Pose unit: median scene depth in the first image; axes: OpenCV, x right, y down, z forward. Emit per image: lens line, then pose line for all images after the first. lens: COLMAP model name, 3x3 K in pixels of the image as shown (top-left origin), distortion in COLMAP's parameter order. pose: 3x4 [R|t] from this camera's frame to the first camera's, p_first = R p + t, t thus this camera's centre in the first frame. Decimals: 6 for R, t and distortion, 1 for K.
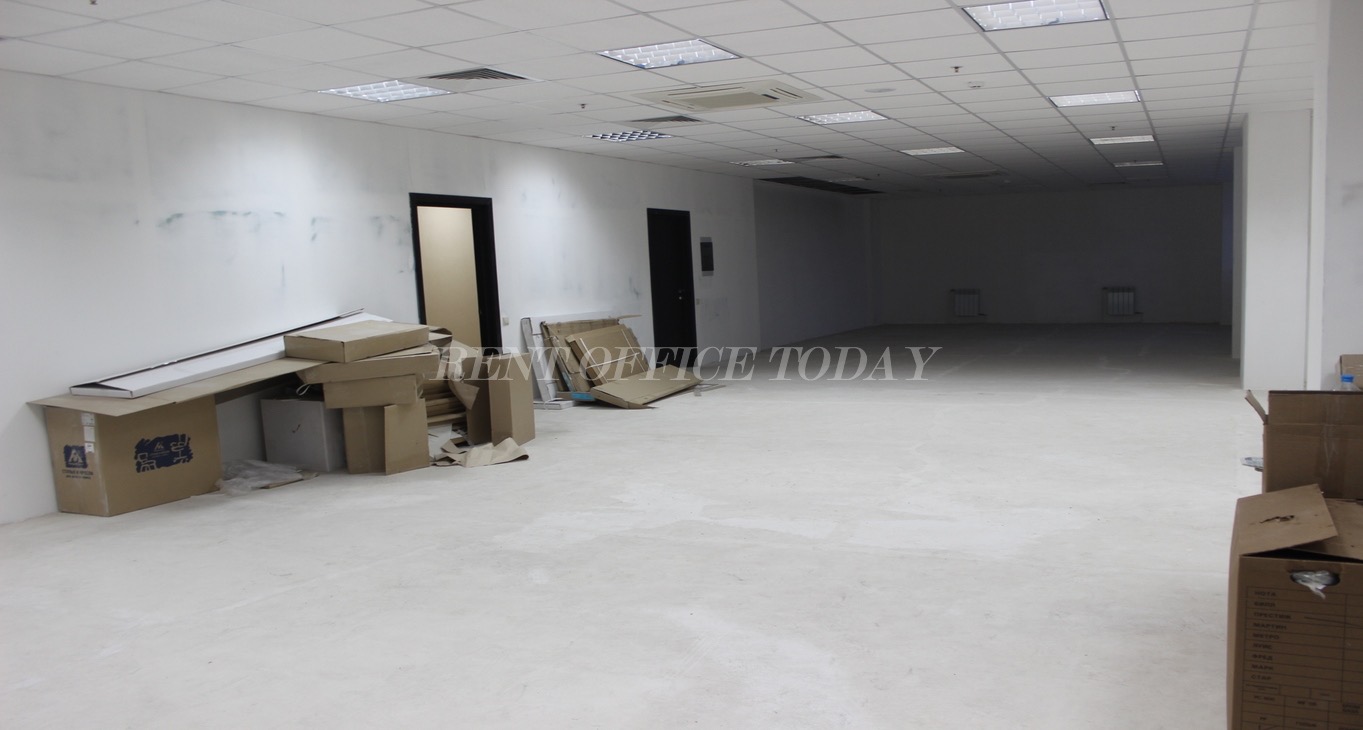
lens RADIAL K [[1145.1, 0, 679.9], [0, 1145.1, 441.9], [0, 0, 1]] dist [-0.143566, 0.130701]
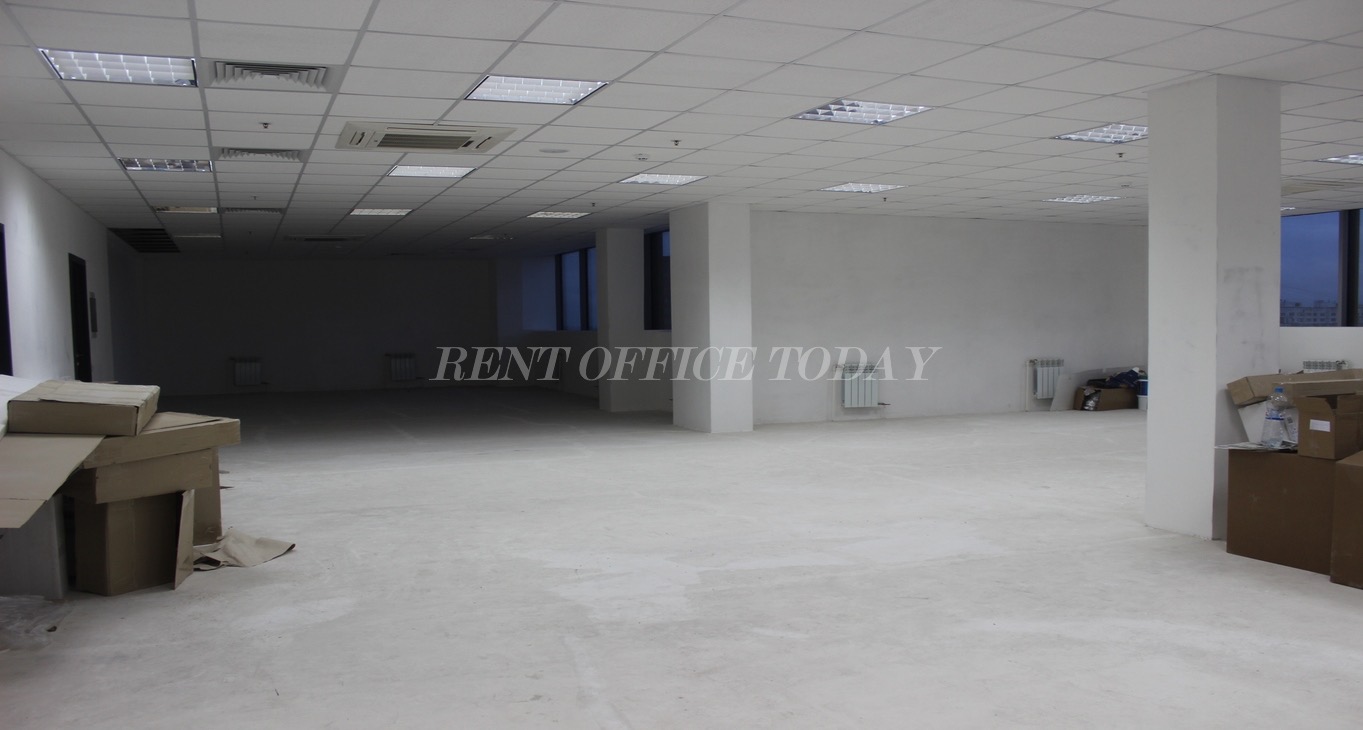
lens RADIAL K [[1144.2, 0, 696.7], [0, 1144.2, 425.3], [0, 0, 1]] dist [-0.164285, 0.166876]
pose [[0.669387, -0.039939, 0.741840, -0.649503], [0.100350, 0.994263, -0.037021, -0.017918], [-0.736105, 0.099225, 0.669554, 0.315329]]
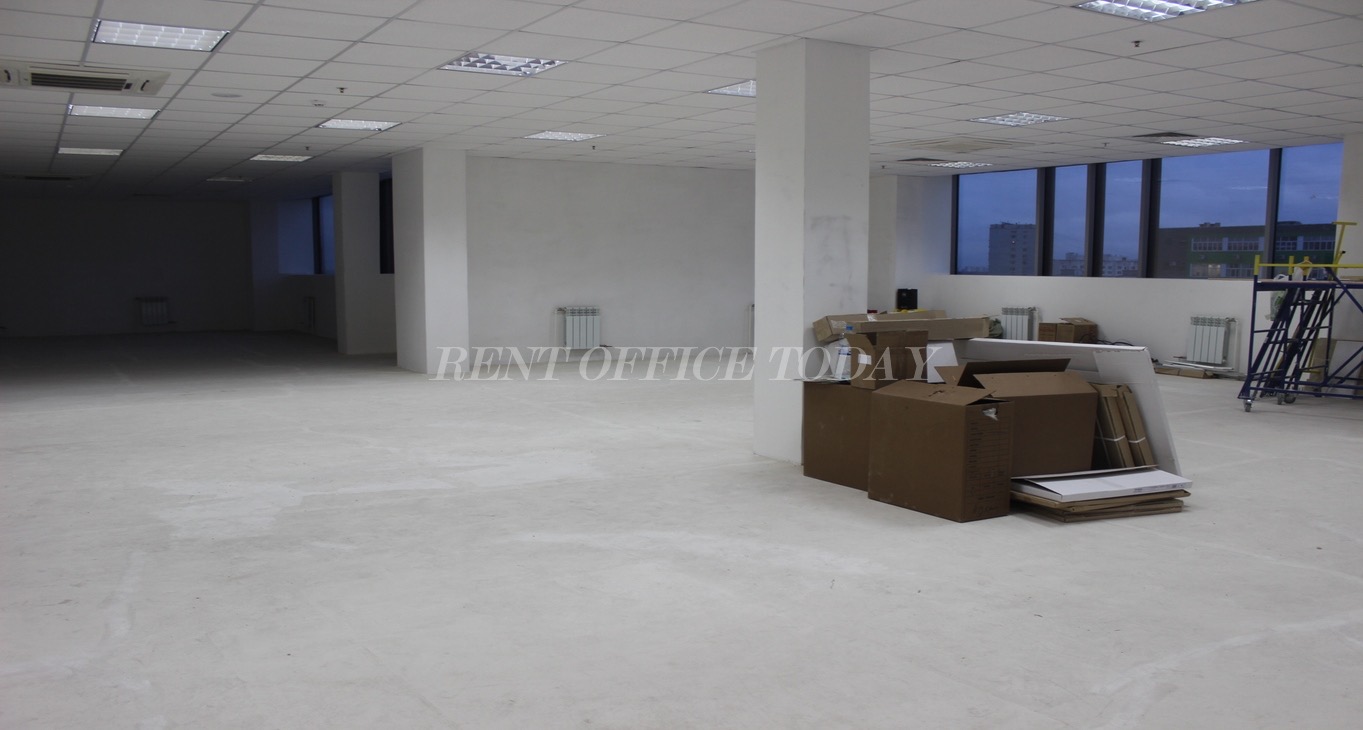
lens RADIAL K [[1134.1, 0, 693.0], [0, 1134.1, 450.6], [0, 0, 1]] dist [-0.159997, 0.149784]
pose [[0.542856, -0.098649, 0.834012, -0.595465], [0.105050, 0.993254, 0.049108, 0.013097], [-0.833230, 0.060955, 0.549557, 0.130516]]
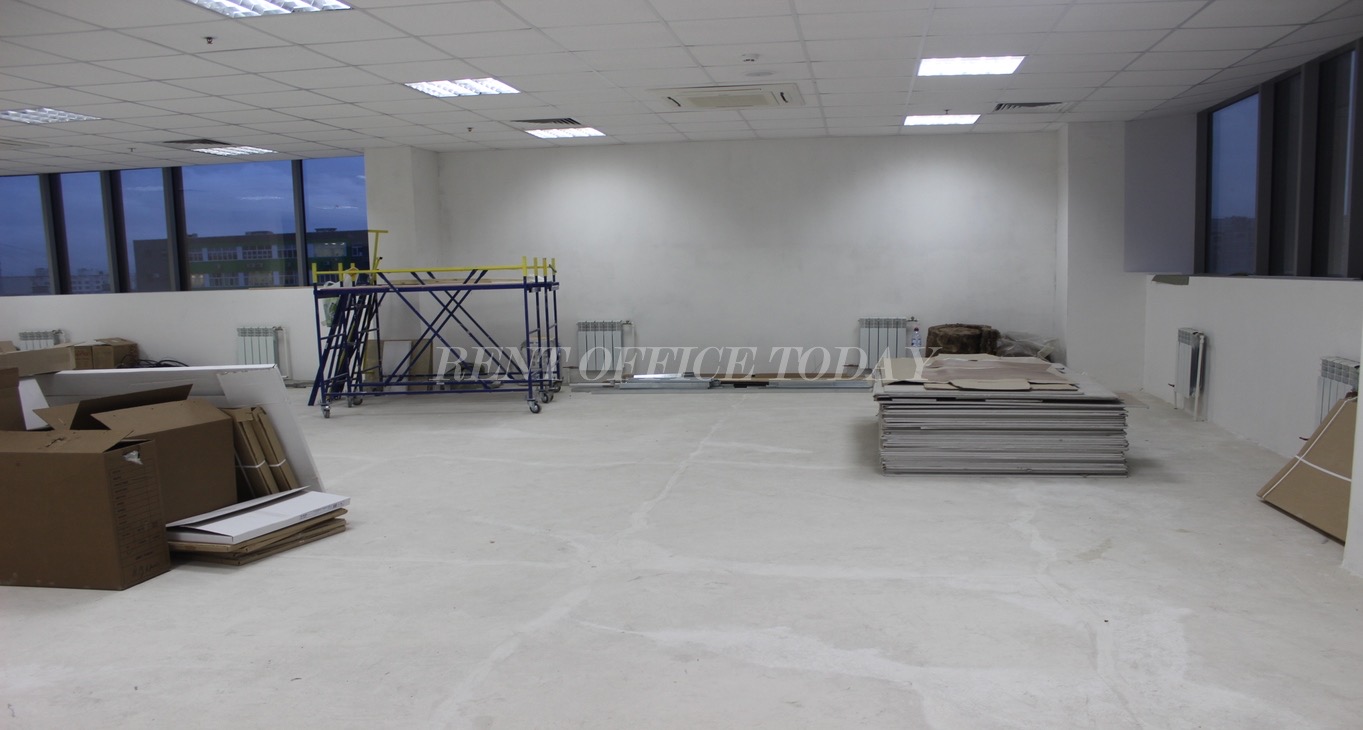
lens RADIAL K [[1134.1, 0, 693.0], [0, 1134.1, 450.6], [0, 0, 1]] dist [-0.159997, 0.149784]
pose [[-0.281138, -0.110921, 0.953235, -0.540639], [0.167854, 0.972302, 0.162645, -0.007985], [-0.944874, 0.205731, -0.254732, 0.243902]]
